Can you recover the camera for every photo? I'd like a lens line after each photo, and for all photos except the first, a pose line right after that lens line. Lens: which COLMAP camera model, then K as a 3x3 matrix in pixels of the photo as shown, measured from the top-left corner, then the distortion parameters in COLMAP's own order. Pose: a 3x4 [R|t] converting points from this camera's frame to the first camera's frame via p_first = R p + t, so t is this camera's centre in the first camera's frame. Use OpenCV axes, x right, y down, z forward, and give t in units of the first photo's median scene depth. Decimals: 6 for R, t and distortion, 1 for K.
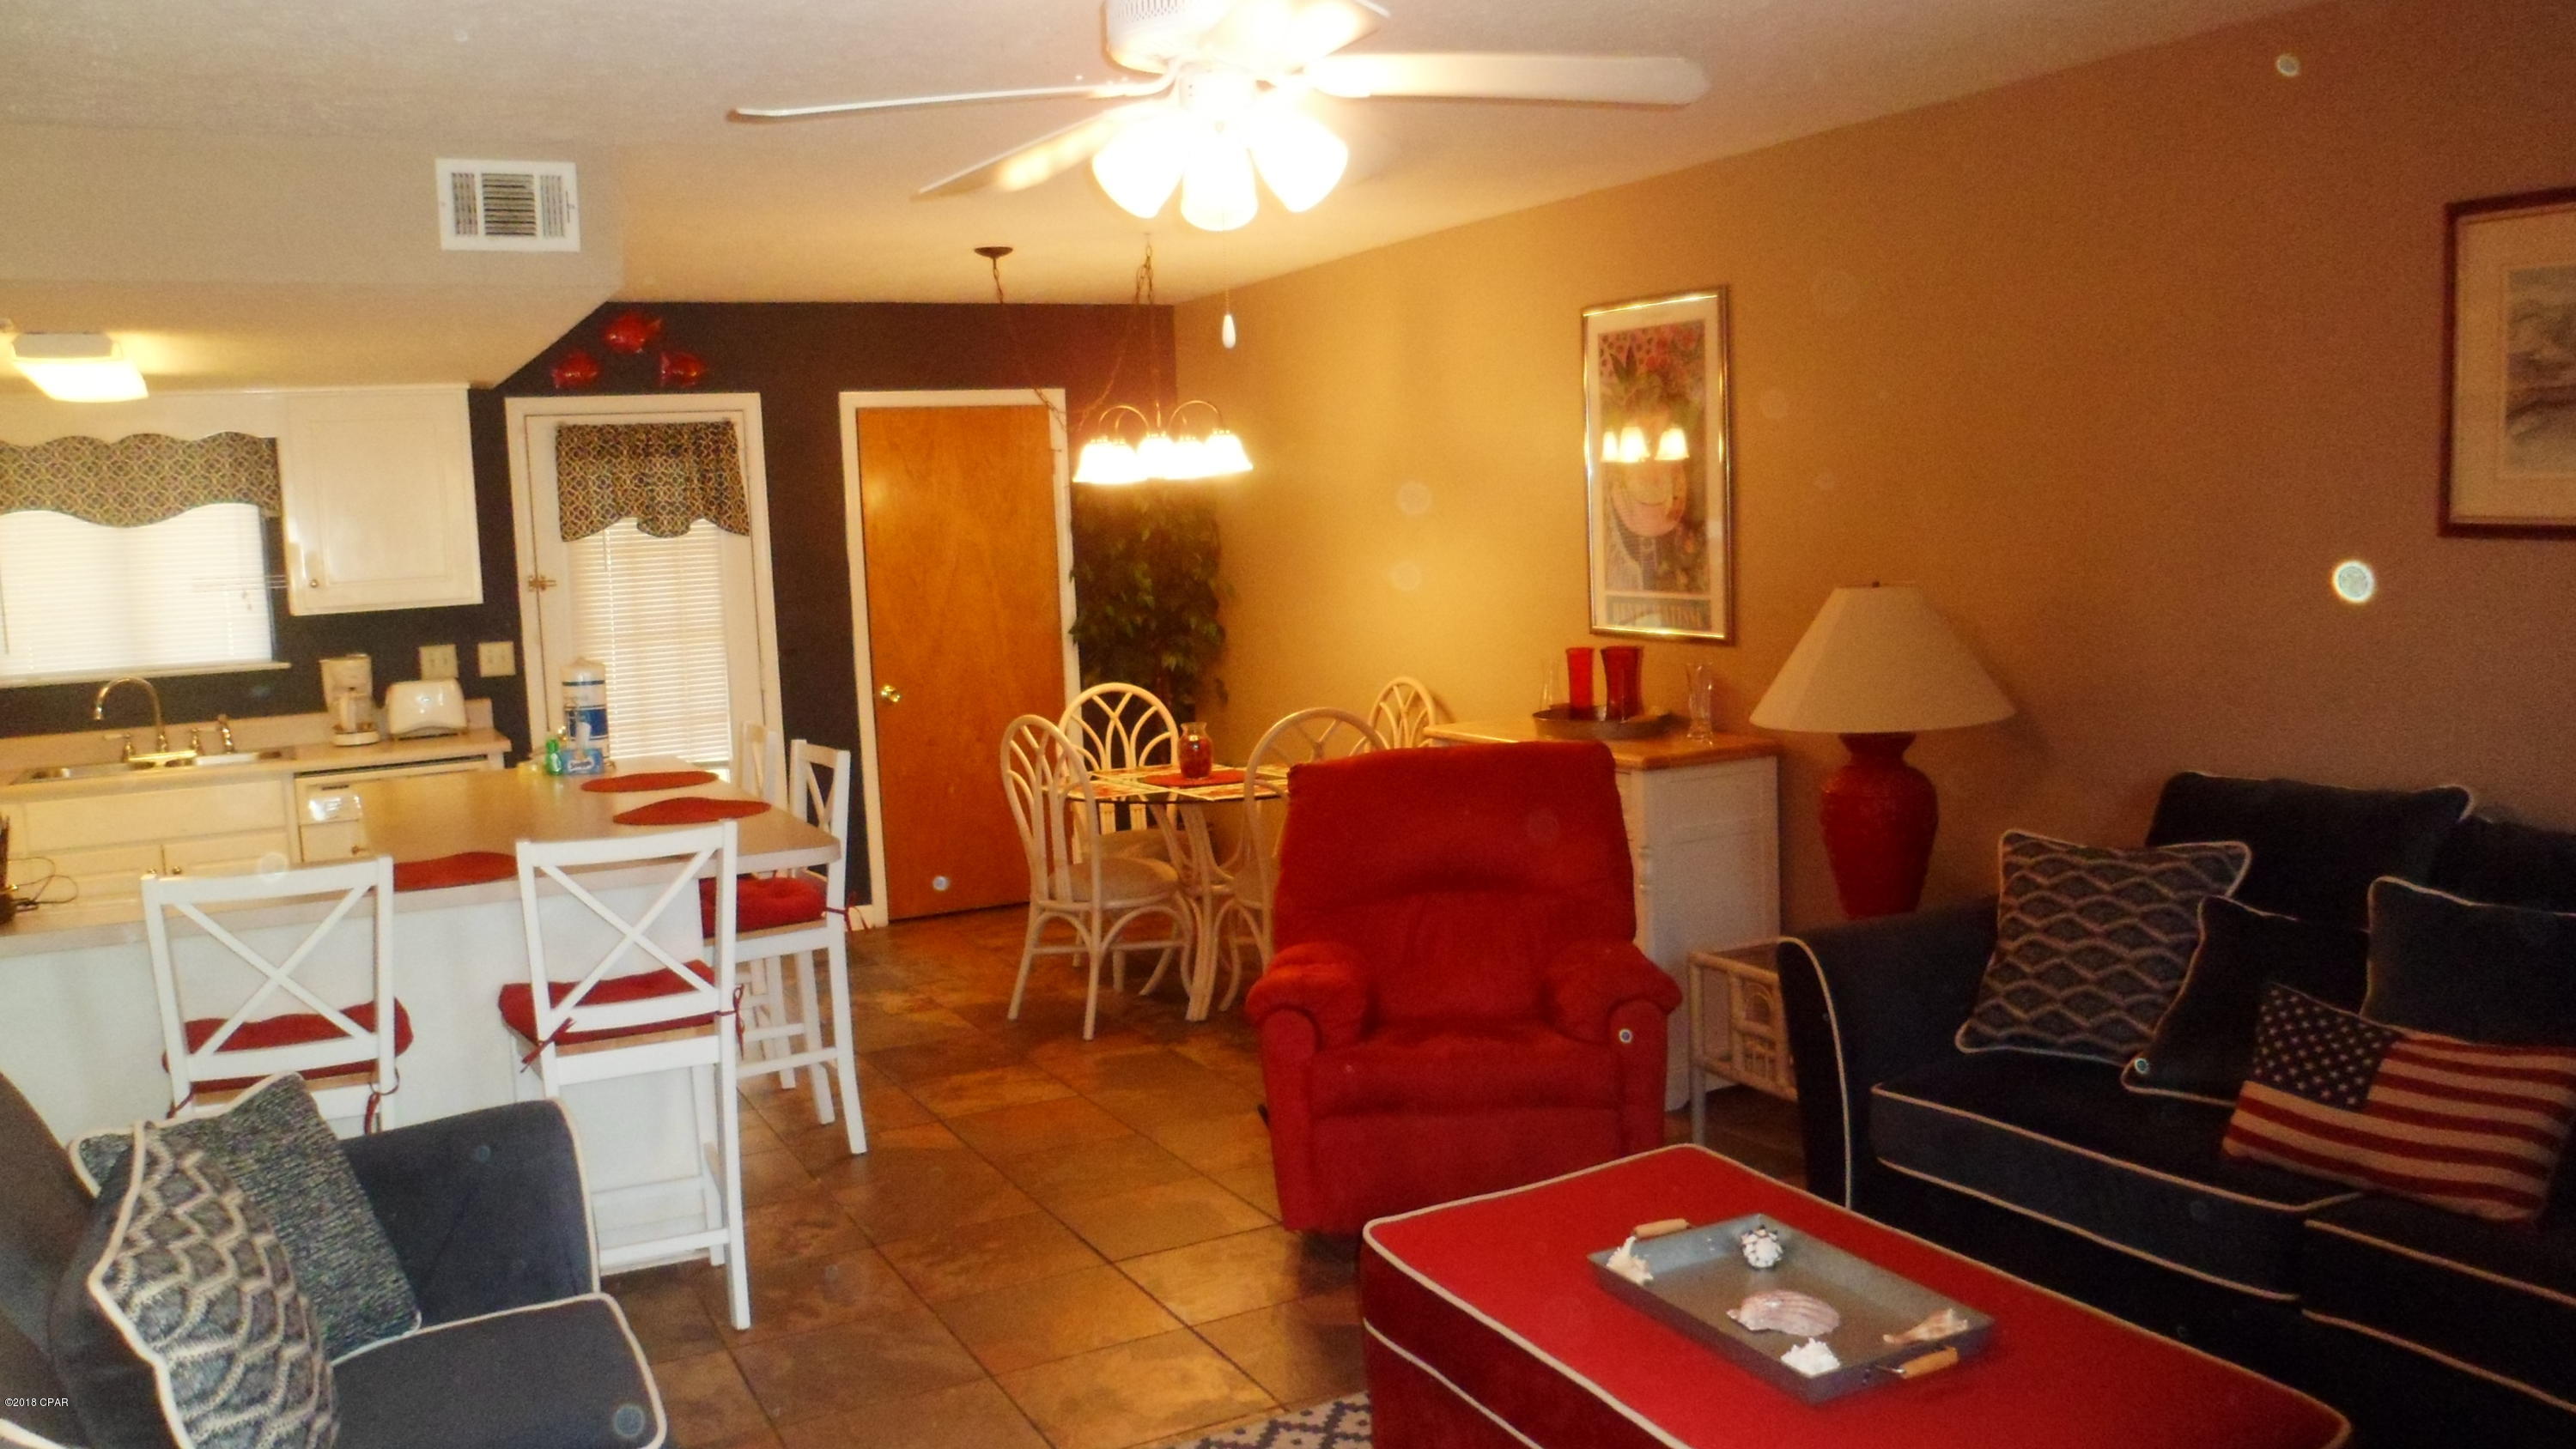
lens RADIAL K [[1991.0, 0, 1284.7], [0, 1991.0, 729.7], [0, 0, 1]] dist [-0.082617, 0.035984]
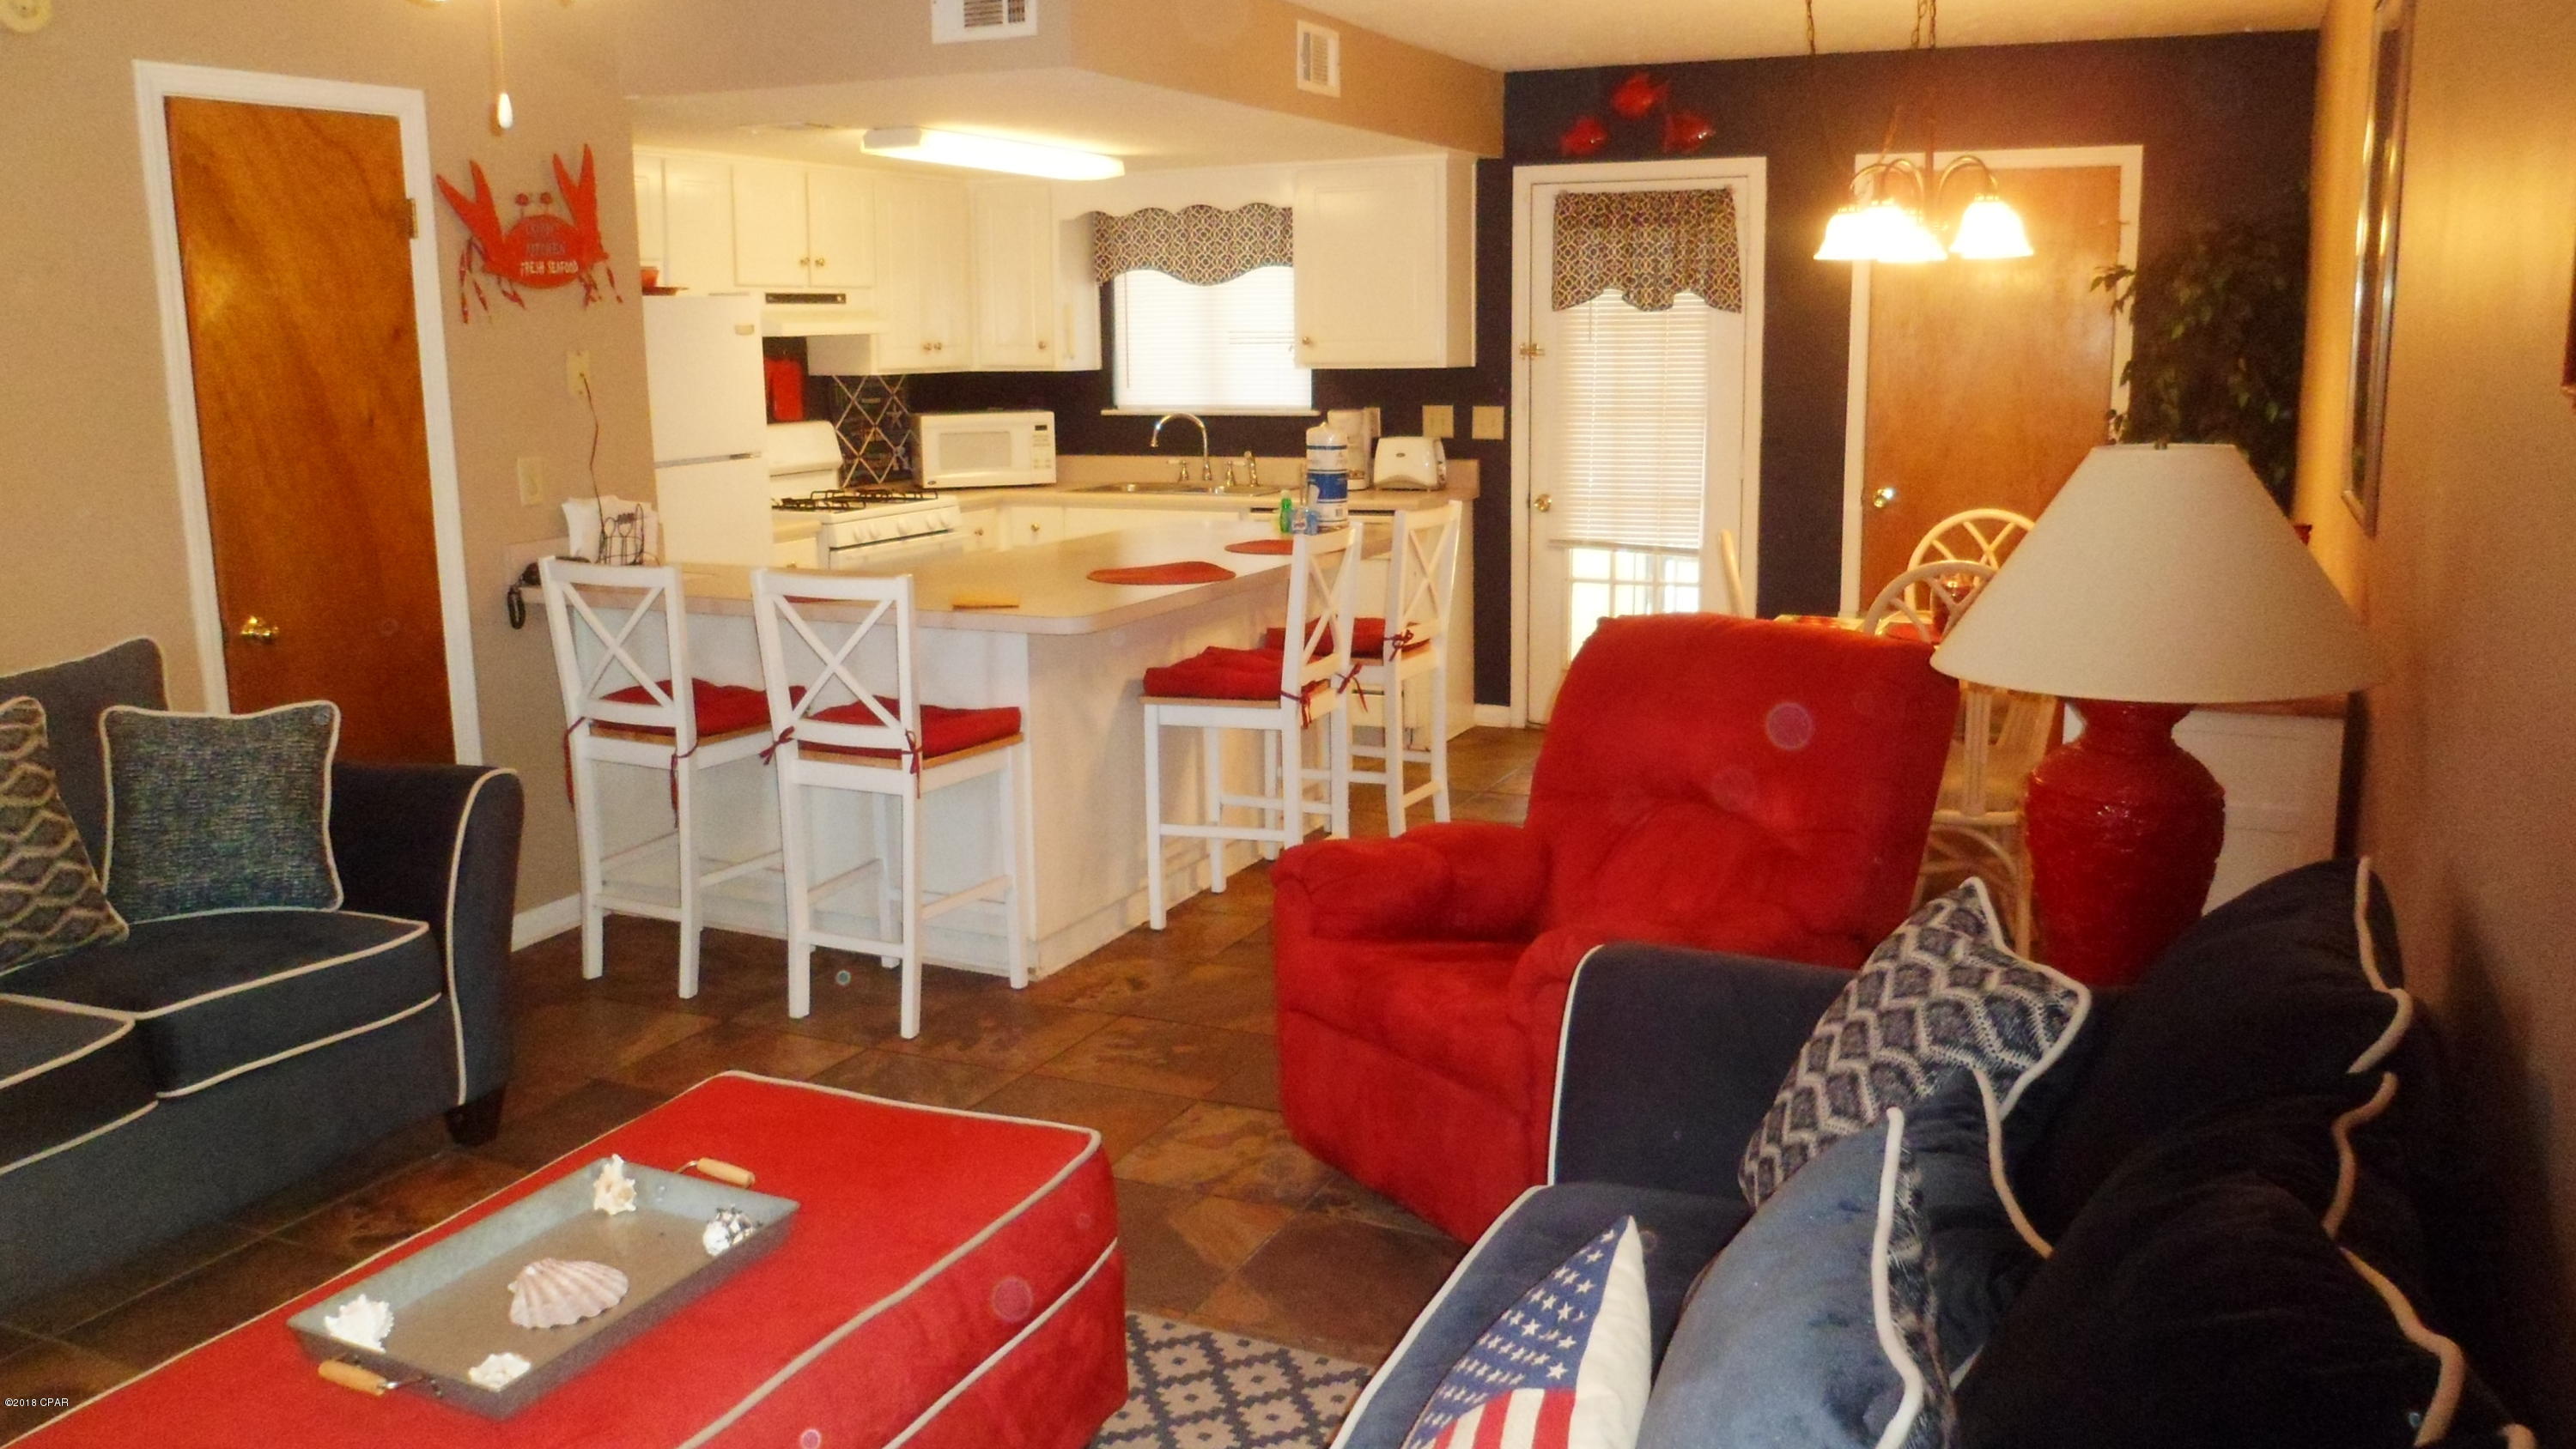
lens RADIAL K [[1991.0, 0, 1285.5], [0, 1991.0, 720.1], [0, 0, 1]] dist [-0.082617, 0.035984]
pose [[0.615115, 0.185035, -0.766417, 0.372686], [-0.099811, 0.982526, 0.157103, -0.036446], [0.782094, -0.020139, 0.622835, 0.263498]]
